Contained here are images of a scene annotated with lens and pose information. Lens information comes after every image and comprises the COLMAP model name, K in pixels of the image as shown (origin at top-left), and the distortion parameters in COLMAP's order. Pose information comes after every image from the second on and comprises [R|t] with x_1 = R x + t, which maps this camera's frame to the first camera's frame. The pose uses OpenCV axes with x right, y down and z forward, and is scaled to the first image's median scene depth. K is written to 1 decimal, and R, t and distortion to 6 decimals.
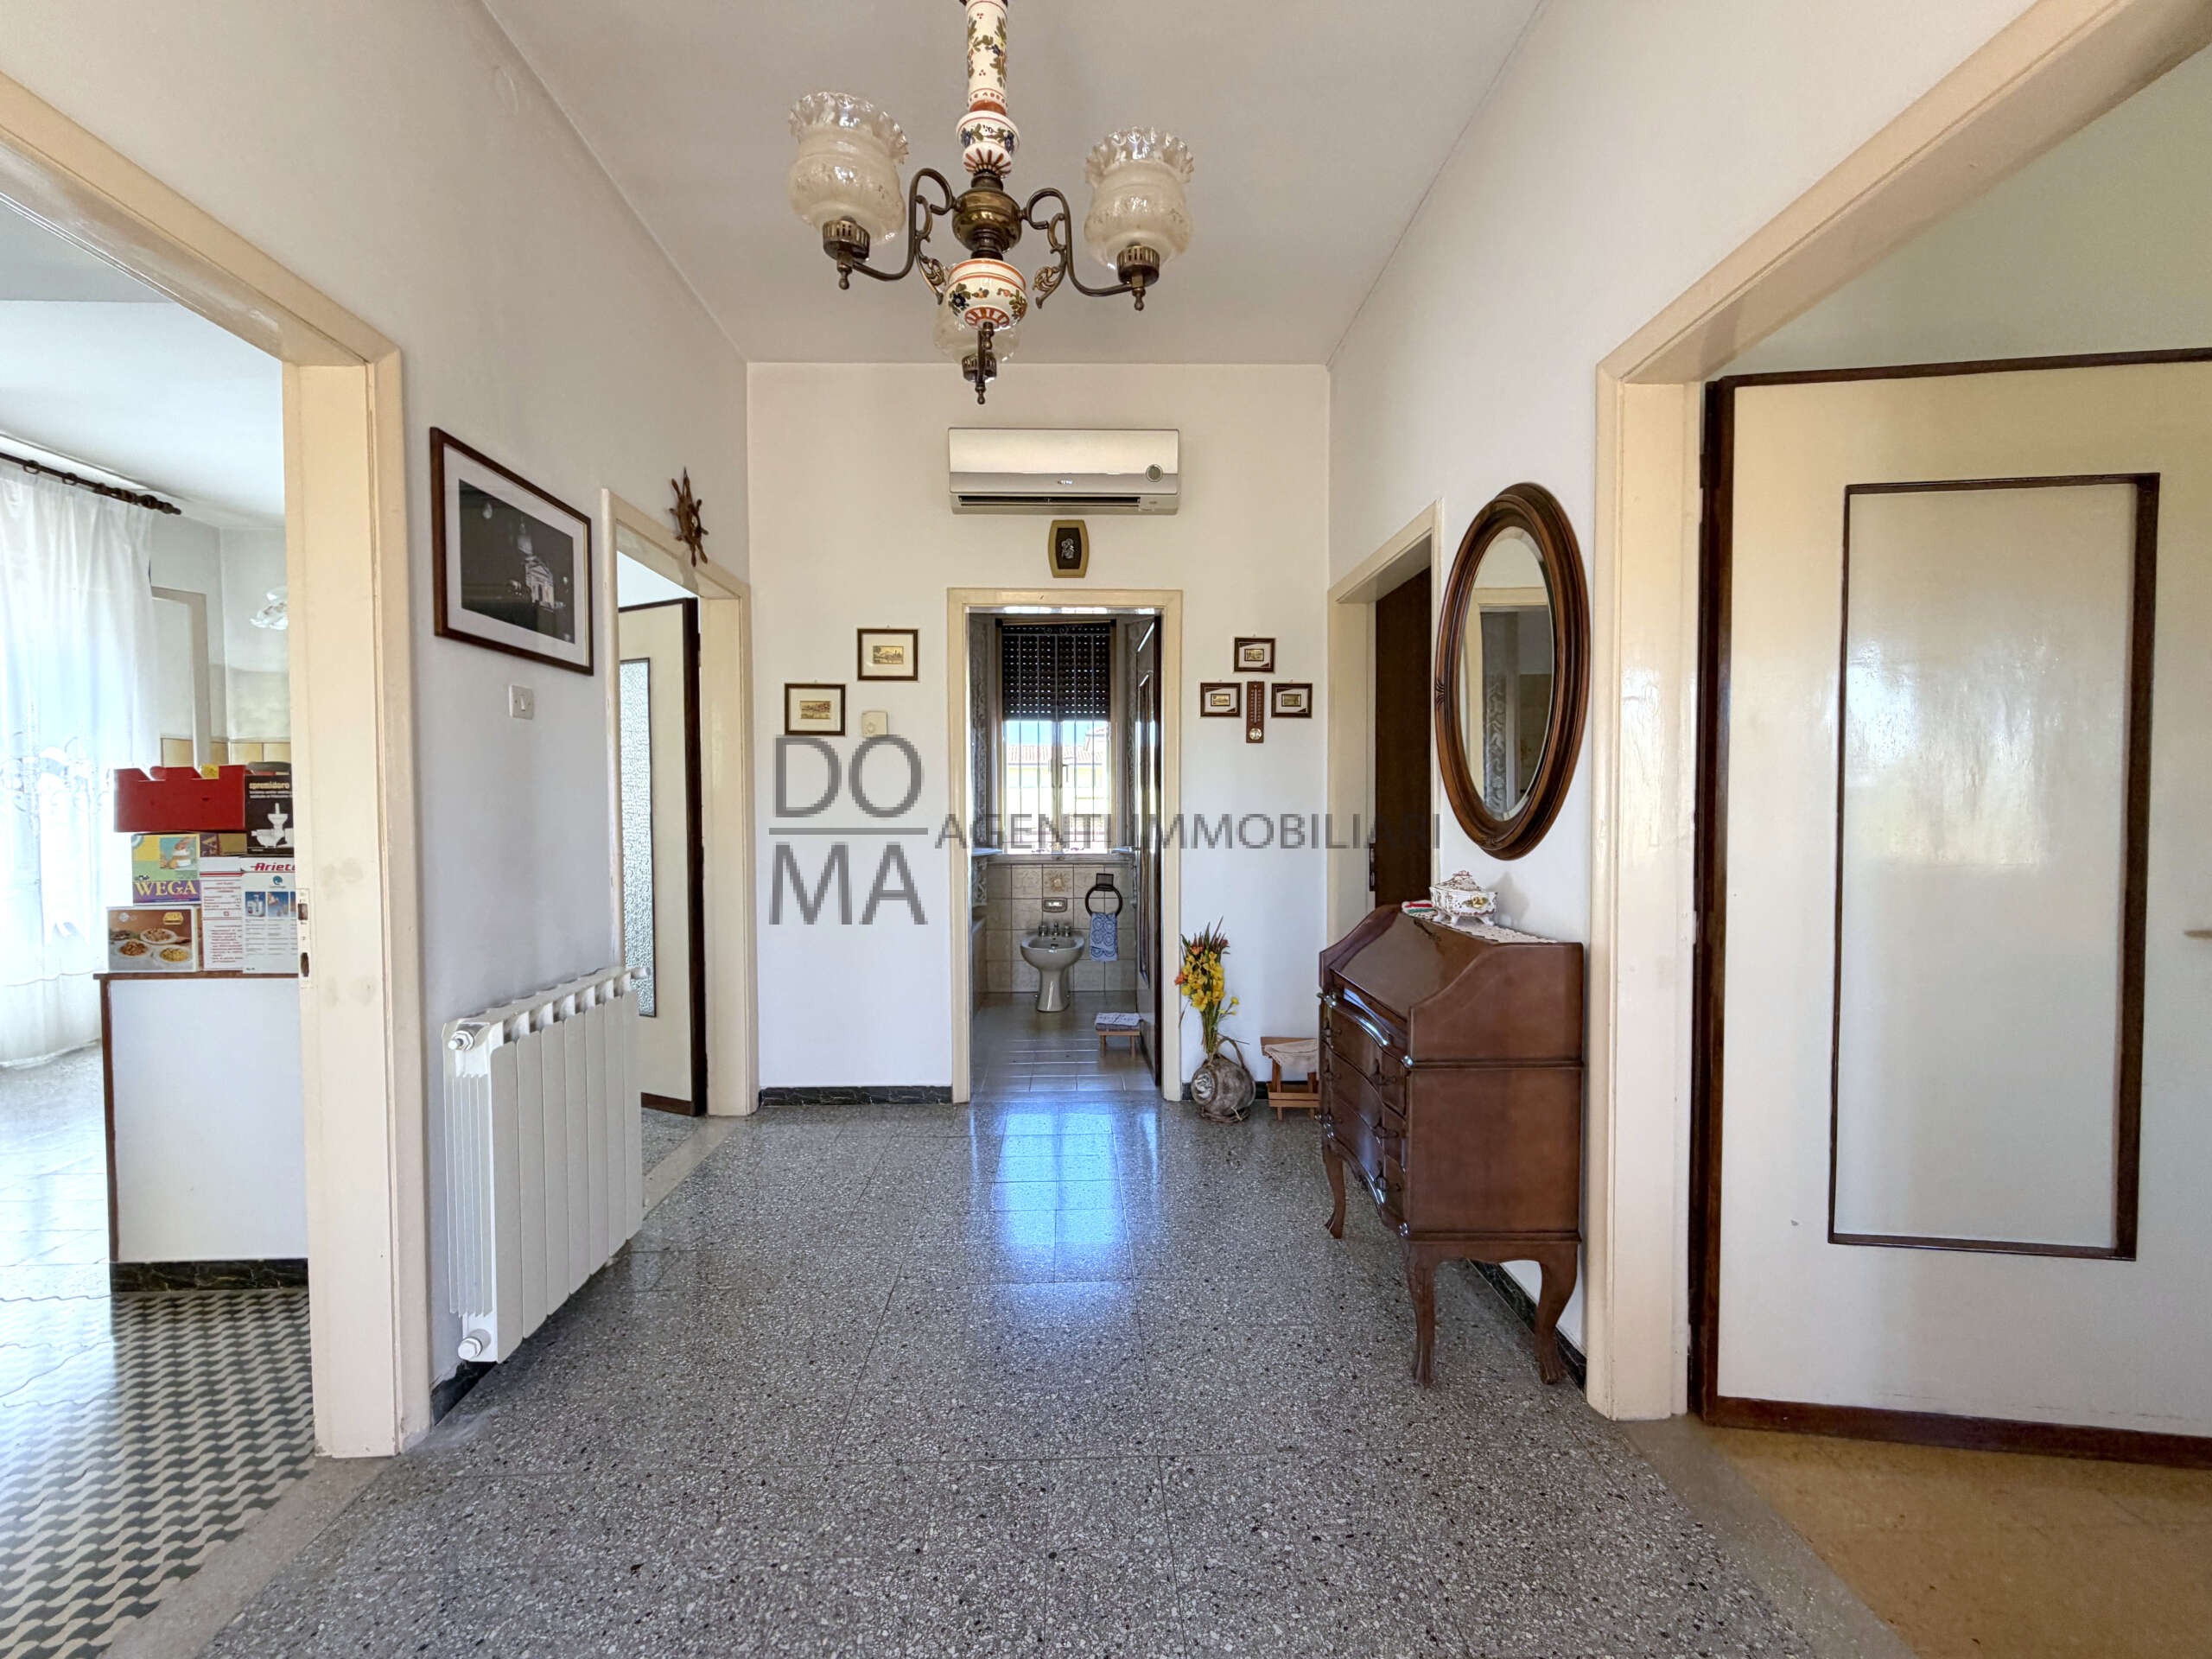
lens RADIAL K [[880.3, 0, 1105.5], [0, 880.3, 836.1], [0, 0, 1]] dist [-0.000615, -0.000040]
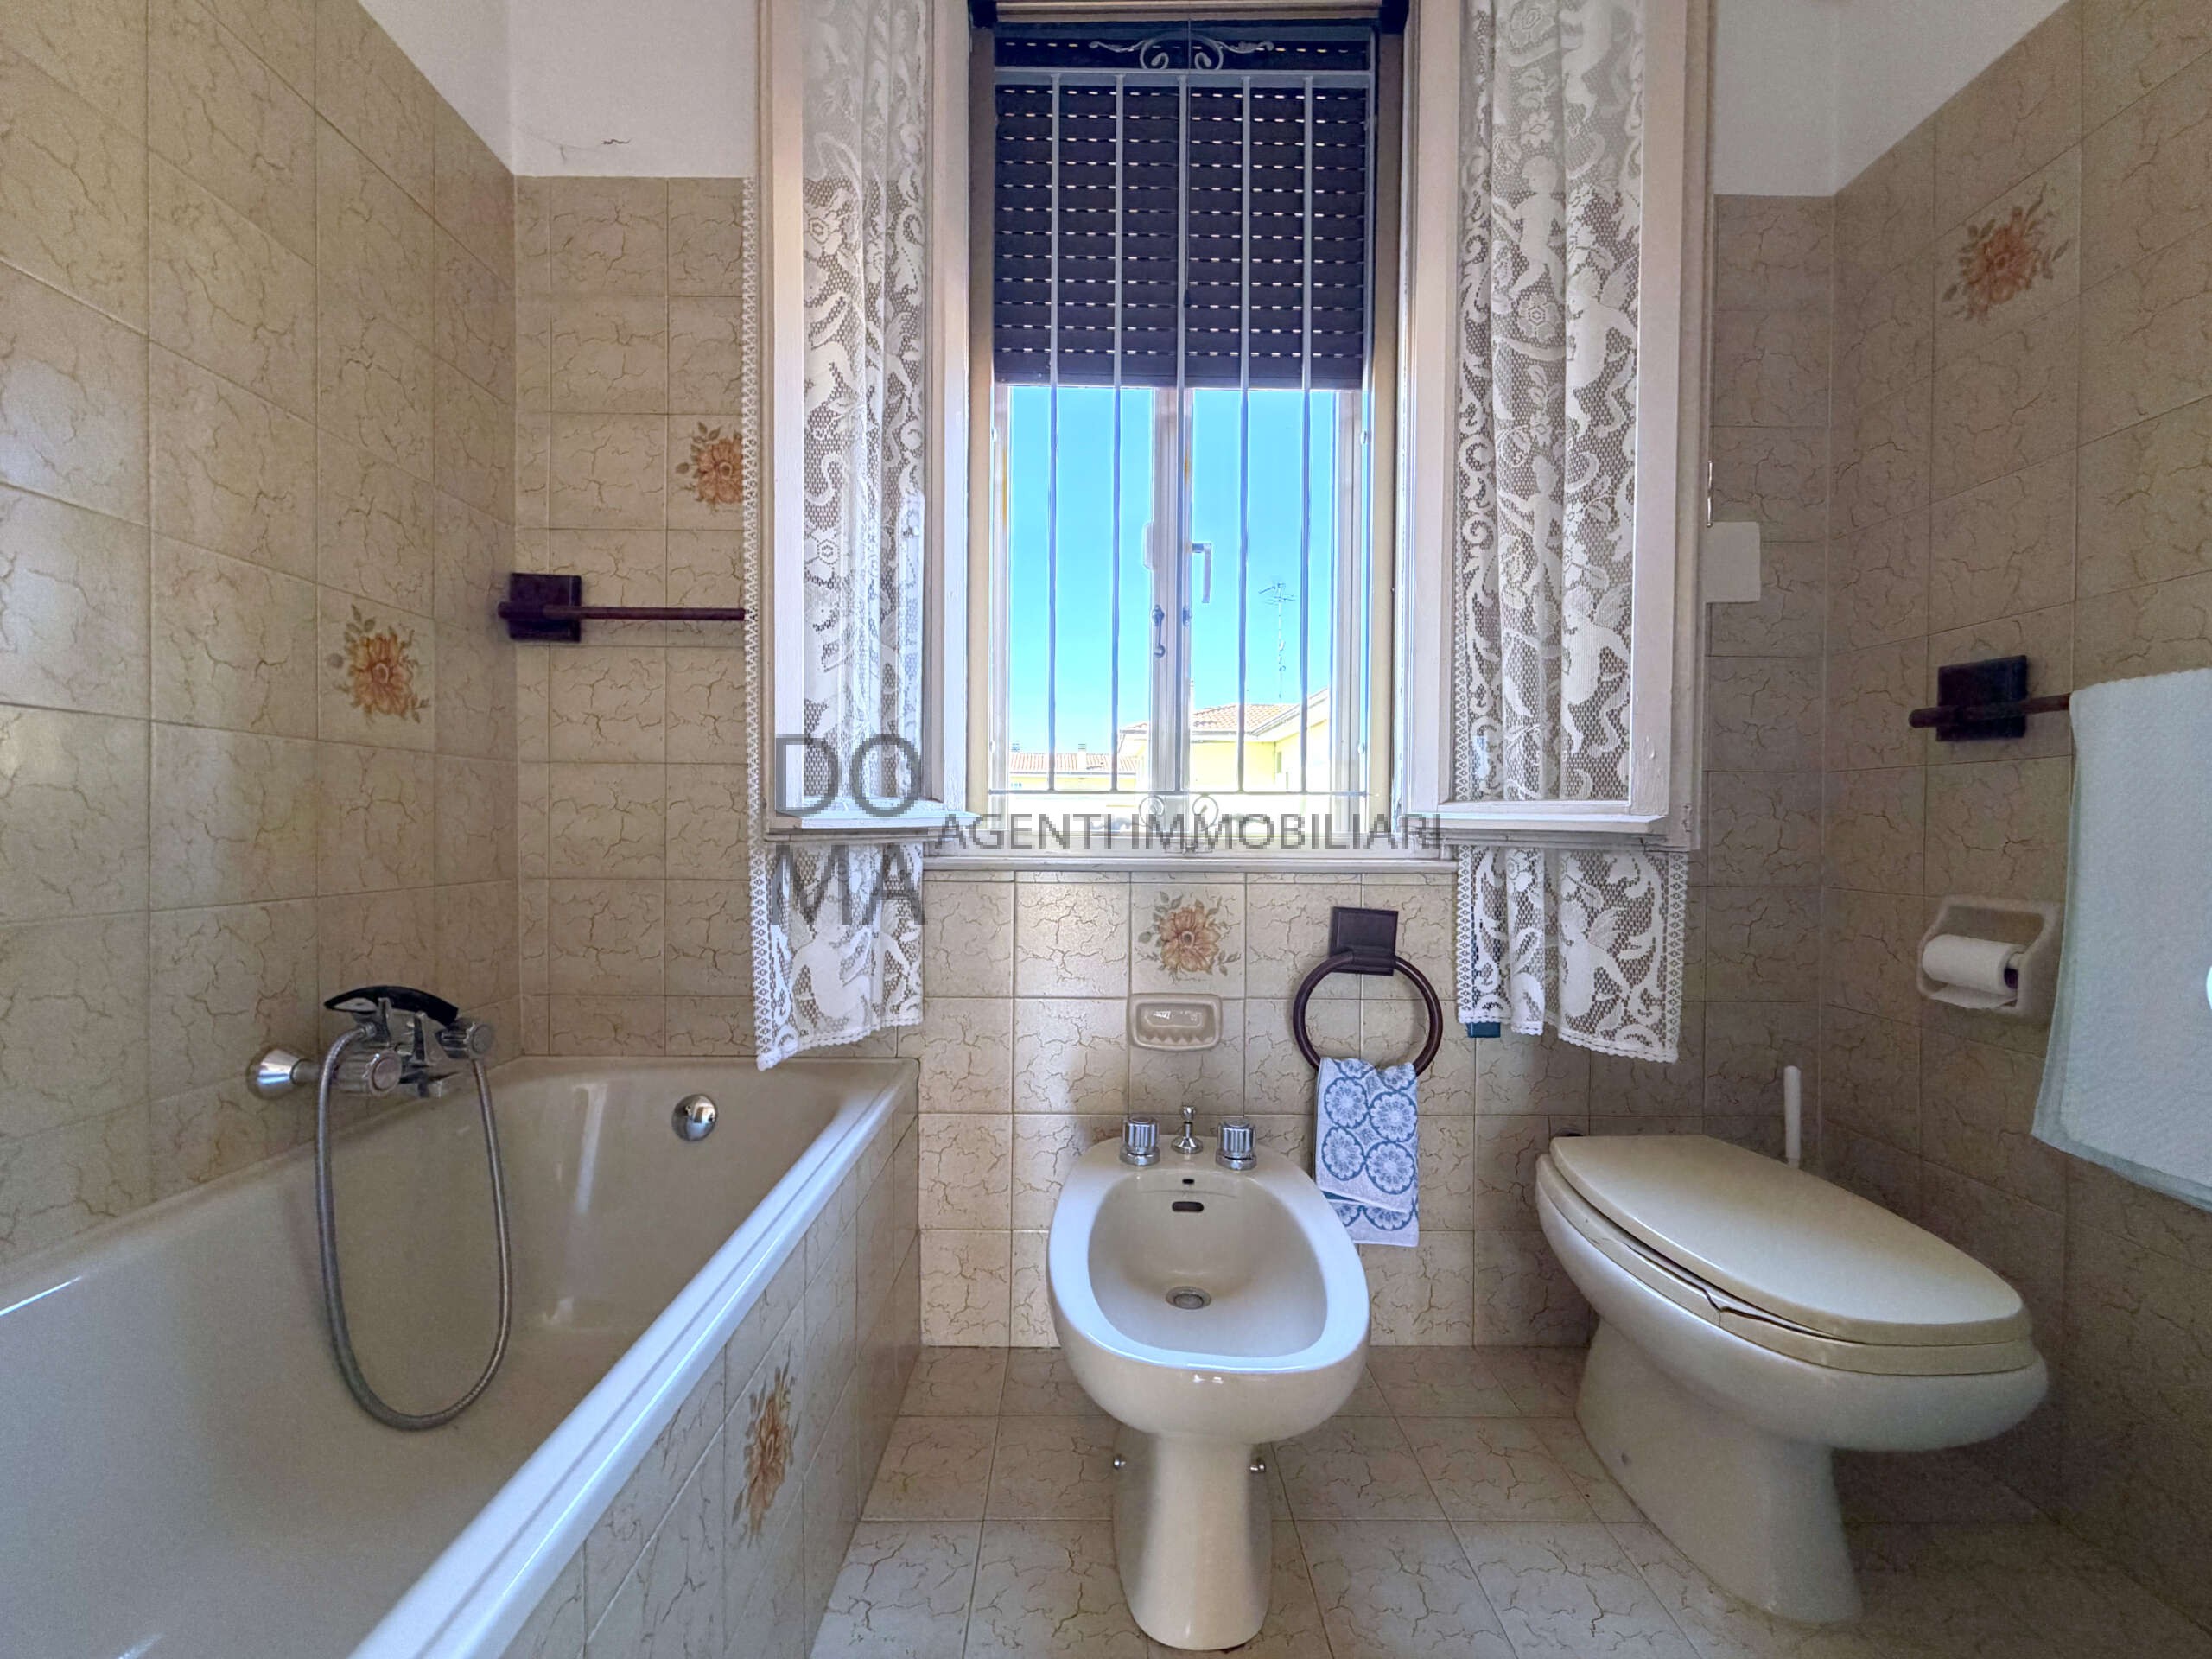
lens RADIAL K [[874.9, 0, 1096.1], [0, 874.9, 827.5], [0, 0, 1]] dist [0.000162, 0.000107]
pose [[0.999482, 0.010943, -0.030270, -0.074506], [-0.011472, 0.999783, -0.017378, 0.023800], [0.030073, 0.017716, 0.999391, 0.729682]]
